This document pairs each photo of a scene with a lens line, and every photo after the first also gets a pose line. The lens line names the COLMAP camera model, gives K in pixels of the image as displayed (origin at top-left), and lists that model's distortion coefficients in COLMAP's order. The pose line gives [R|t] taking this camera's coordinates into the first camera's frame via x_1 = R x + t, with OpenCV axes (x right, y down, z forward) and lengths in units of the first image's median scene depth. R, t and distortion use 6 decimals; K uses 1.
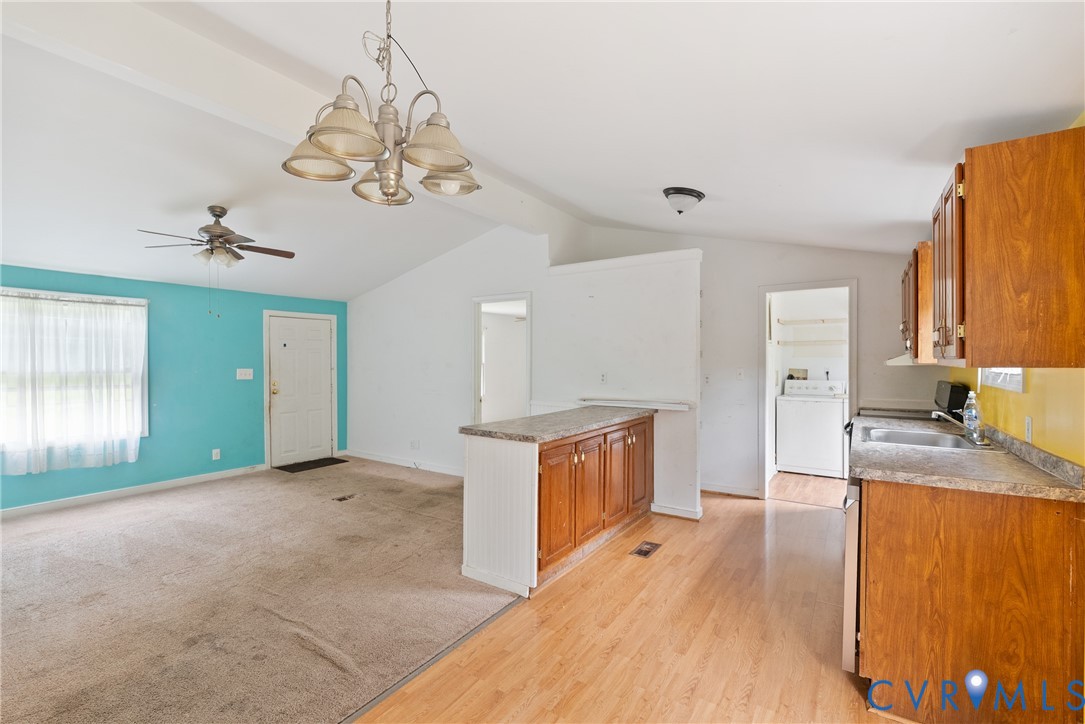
lens RADIAL K [[477.8, 0, 548.5], [0, 477.8, 362.5], [0, 0, 1]] dist [-0.004240, -0.000689]
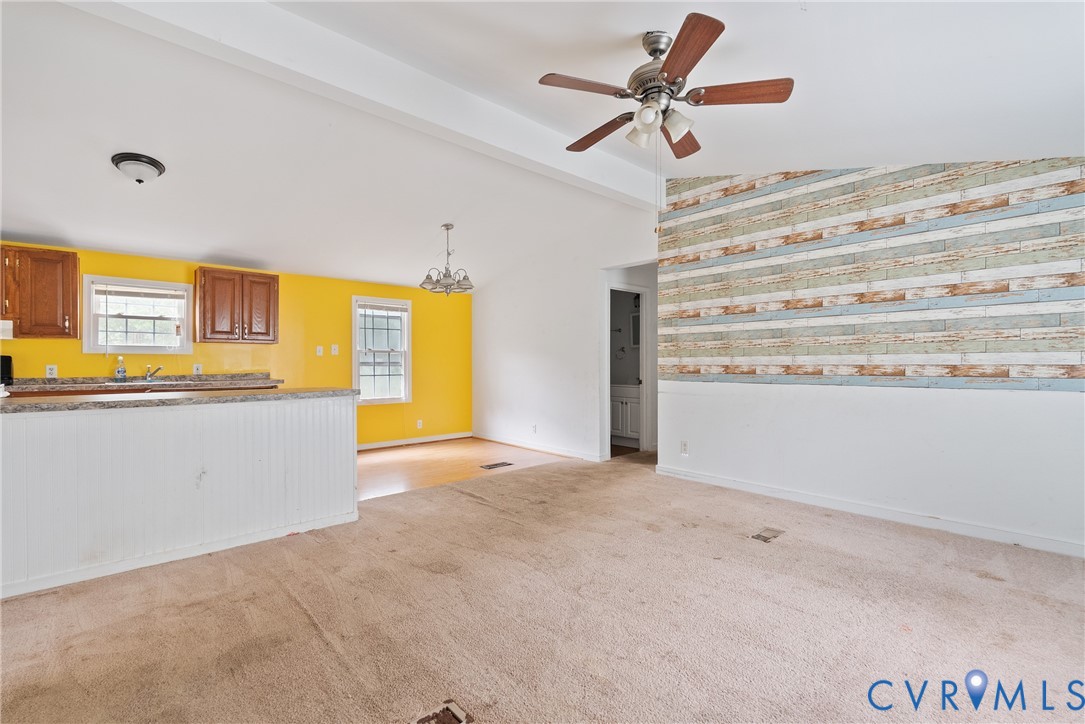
lens RADIAL K [[477.8, 0, 548.5], [0, 477.8, 362.5], [0, 0, 1]] dist [-0.004240, -0.000689]
pose [[-0.971655, 0.001881, 0.236397, -0.959704], [0.003590, 0.999970, 0.006799, 0.071850], [-0.236377, 0.007455, -0.971633, 2.153870]]
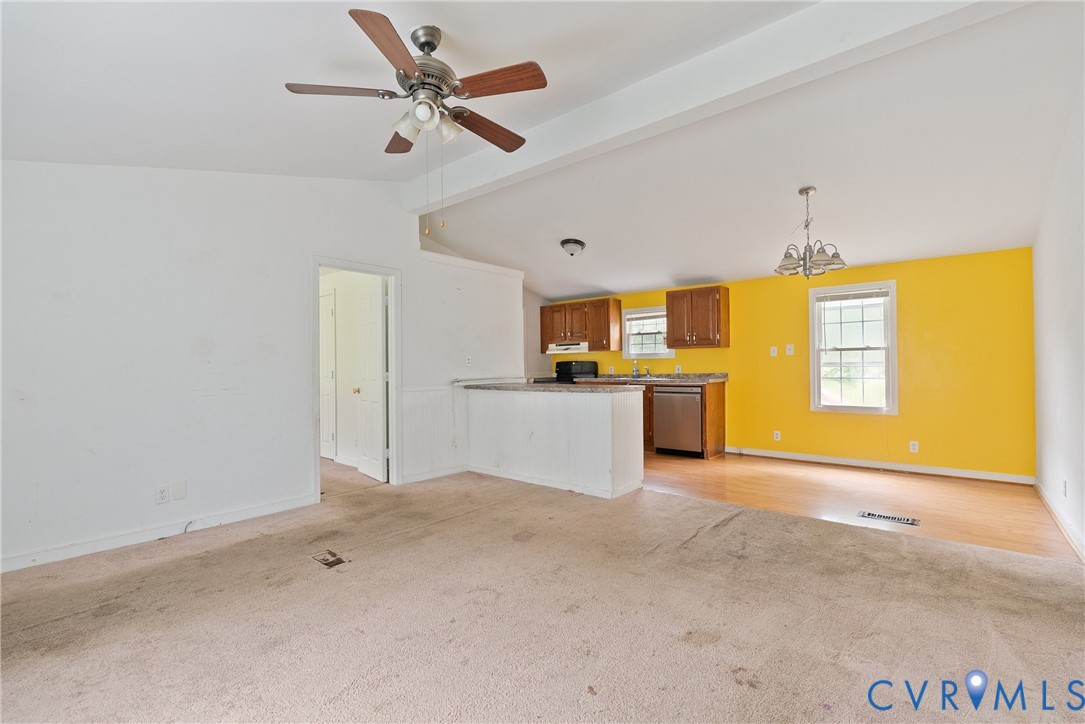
lens RADIAL K [[482.5, 0, 545.5], [0, 482.5, 360.6], [0, 0, 1]] dist [-0.003685, -0.000291]
pose [[0.114074, 0.010131, 0.993421, -1.668741], [0.017676, 0.999769, -0.012225, 0.078557], [-0.993315, 0.018954, 0.113869, 1.108257]]
